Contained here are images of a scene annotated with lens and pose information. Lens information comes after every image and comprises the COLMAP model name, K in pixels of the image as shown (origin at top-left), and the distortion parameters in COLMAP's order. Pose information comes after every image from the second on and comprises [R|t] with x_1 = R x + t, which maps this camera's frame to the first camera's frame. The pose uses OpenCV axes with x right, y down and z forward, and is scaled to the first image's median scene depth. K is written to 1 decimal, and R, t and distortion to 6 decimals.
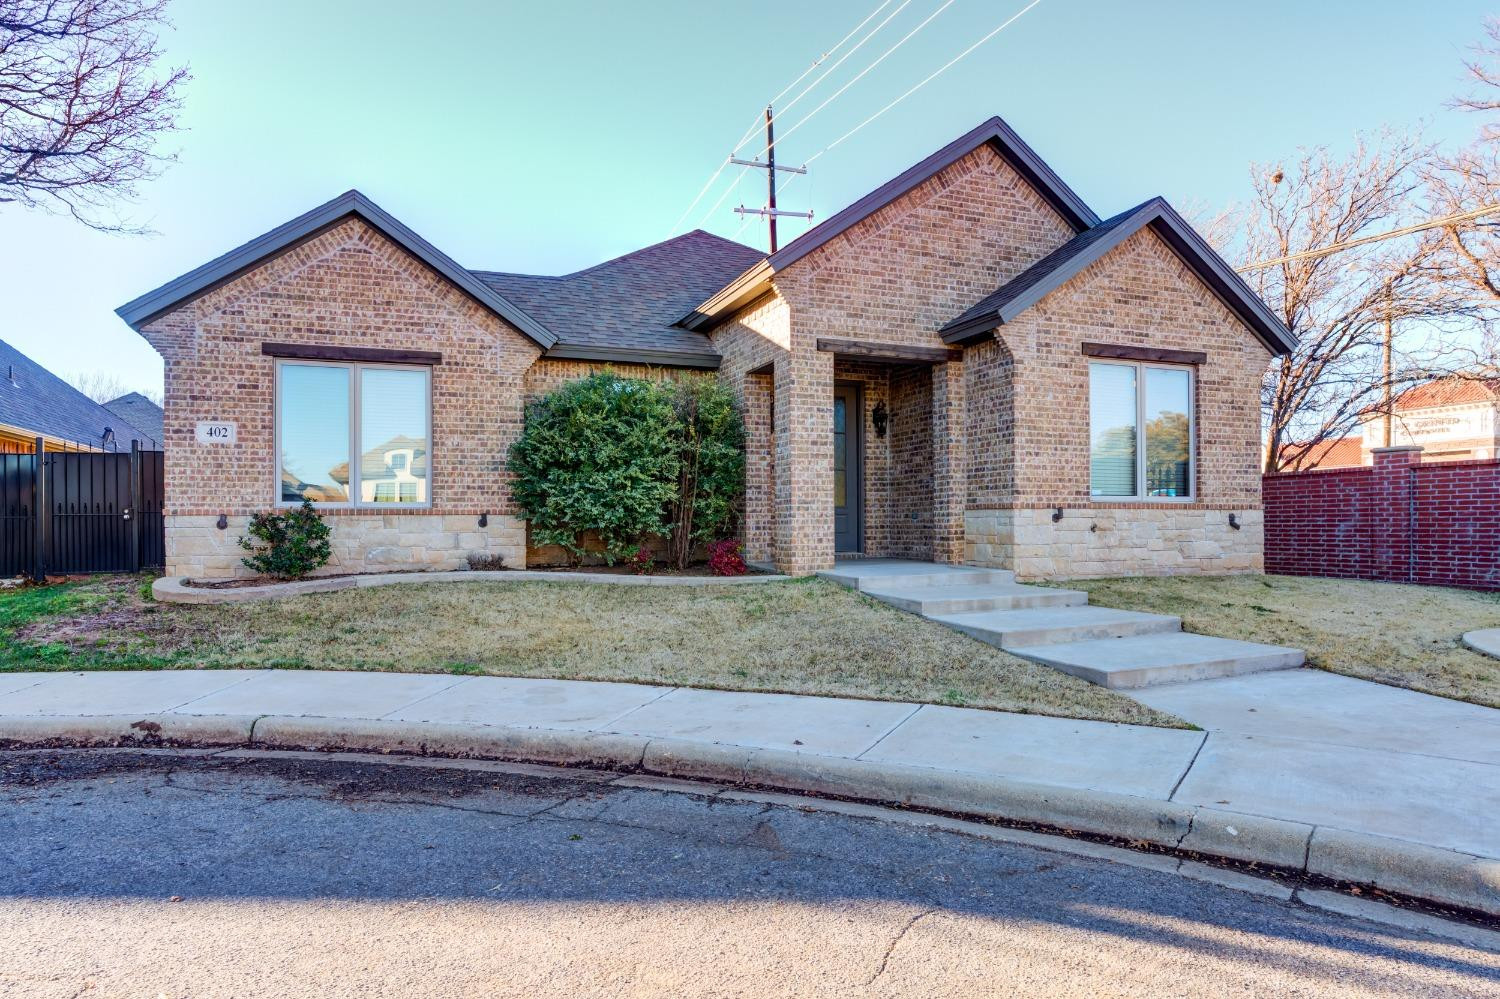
lens RADIAL K [[883.5, 0, 751.5], [0, 883.5, 469.9], [0, 0, 1]] dist [-0.018430, 0.000882]
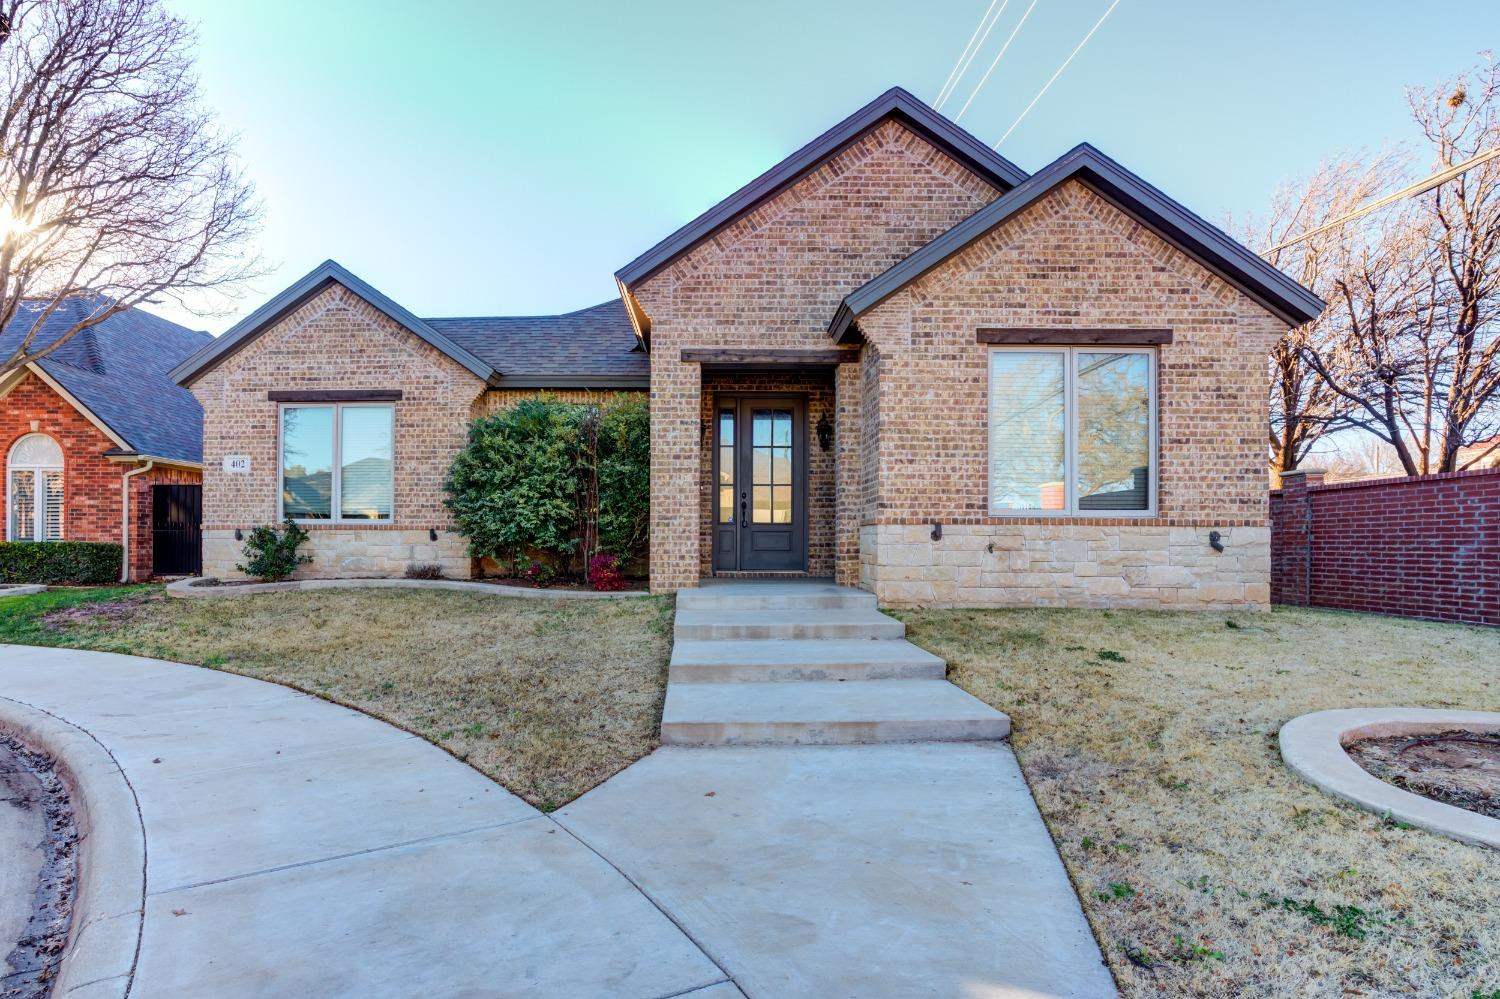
lens RADIAL K [[790.5, 0, 753.3], [0, 790.5, 496.9], [0, 0, 1]] dist [-0.060524, 0.040149]
pose [[0.927144, -0.013291, -0.374469, 0.458849], [0.014069, 0.999901, -0.000658, 0.014725], [0.374441, -0.004658, 0.927239, 0.219373]]
